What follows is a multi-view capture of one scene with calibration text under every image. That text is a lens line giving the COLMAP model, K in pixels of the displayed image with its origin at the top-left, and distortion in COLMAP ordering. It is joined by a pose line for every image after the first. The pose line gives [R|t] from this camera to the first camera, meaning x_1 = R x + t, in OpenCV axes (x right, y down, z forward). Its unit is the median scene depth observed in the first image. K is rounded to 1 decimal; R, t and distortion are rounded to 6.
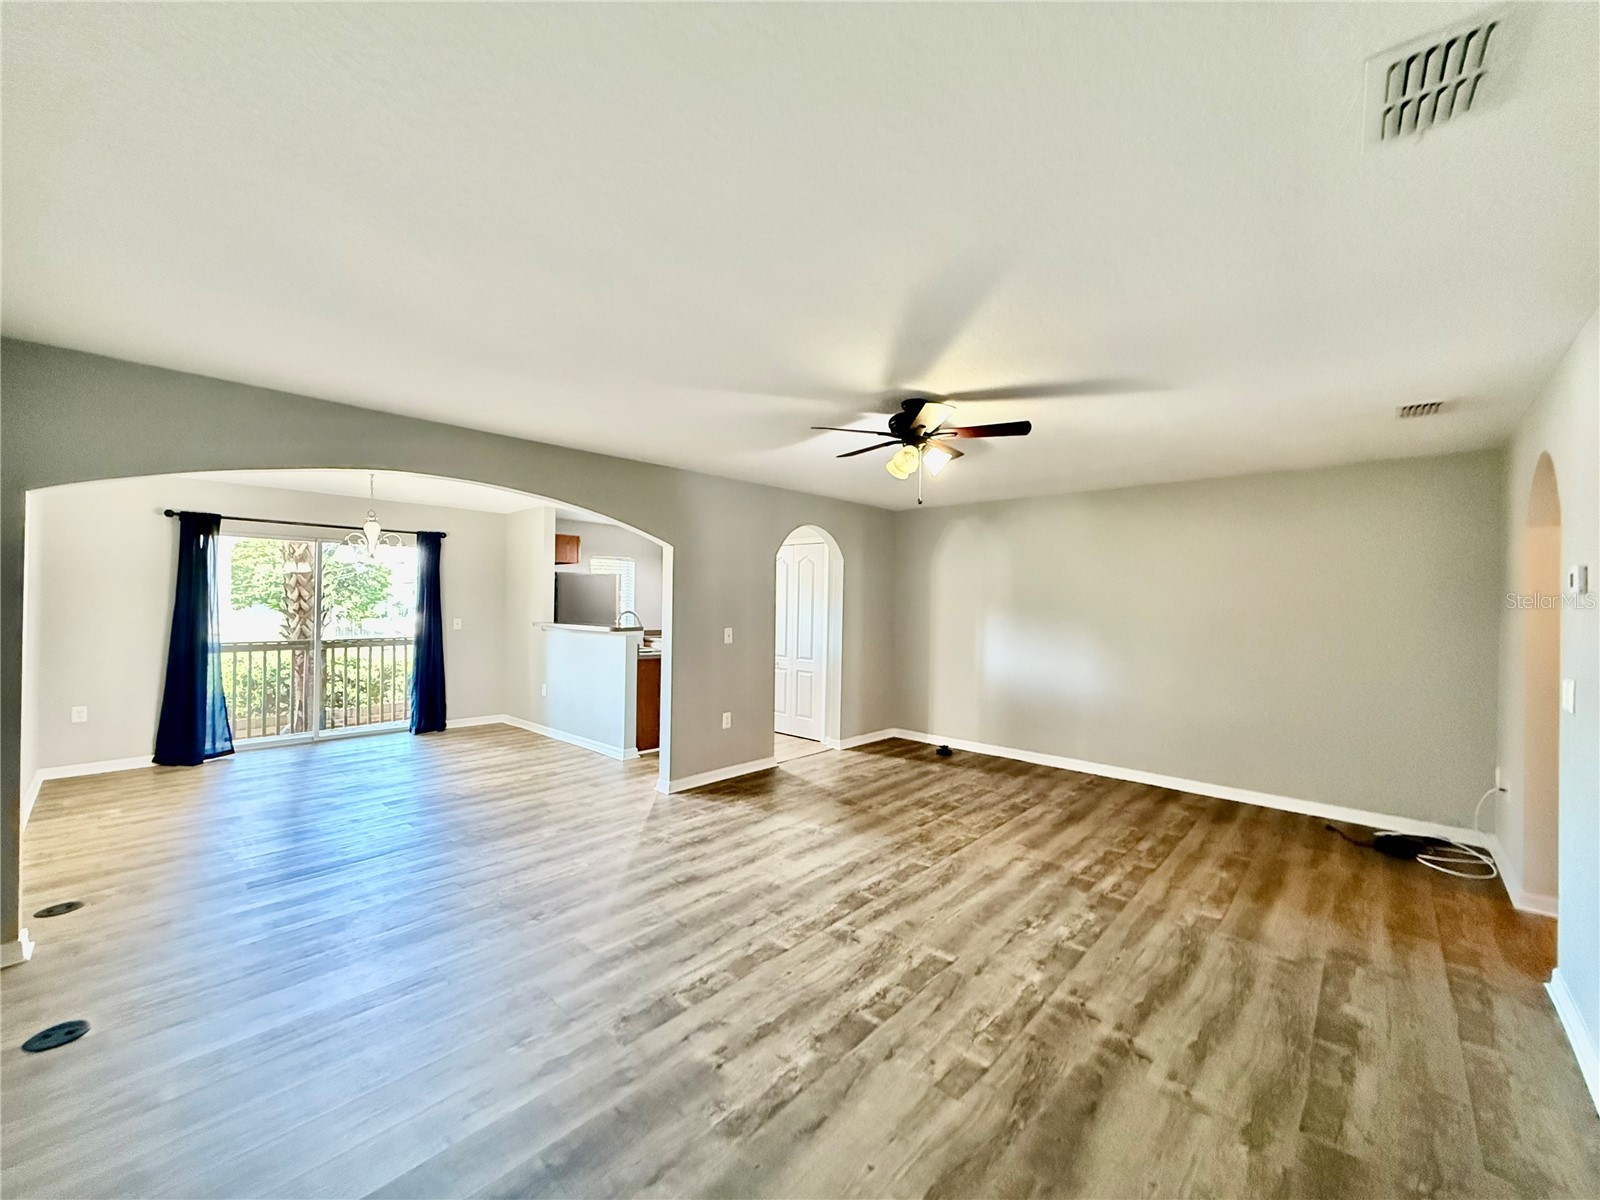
lens RADIAL K [[640.1, 0, 794.1], [0, 640.1, 598.2], [0, 0, 1]] dist [-0.000640, 0.000691]
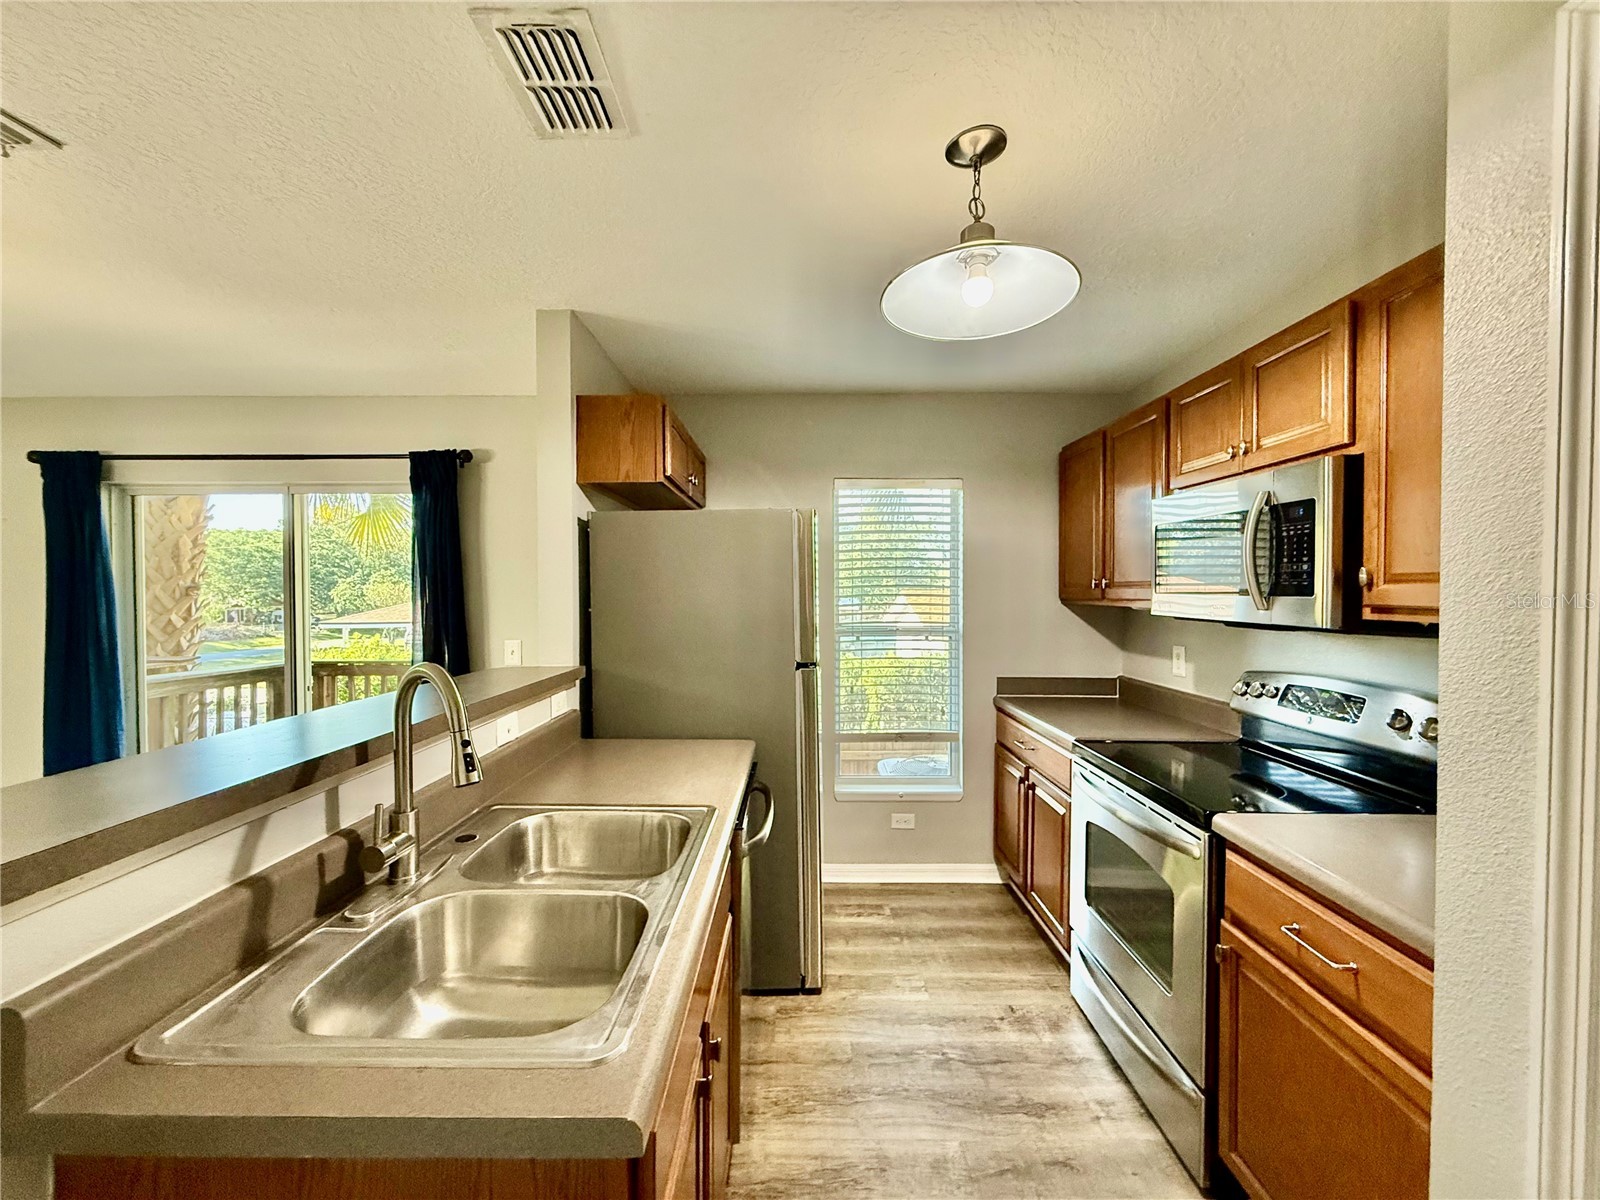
lens RADIAL K [[640.1, 0, 791.9], [0, 640.1, 601.5], [0, 0, 1]] dist [-0.000640, 0.000691]
pose [[0.676929, -0.001504, -0.736047, -0.121066], [0.013599, 0.999853, 0.010464, 0.003461], [0.735923, -0.017093, 0.676850, 1.667699]]
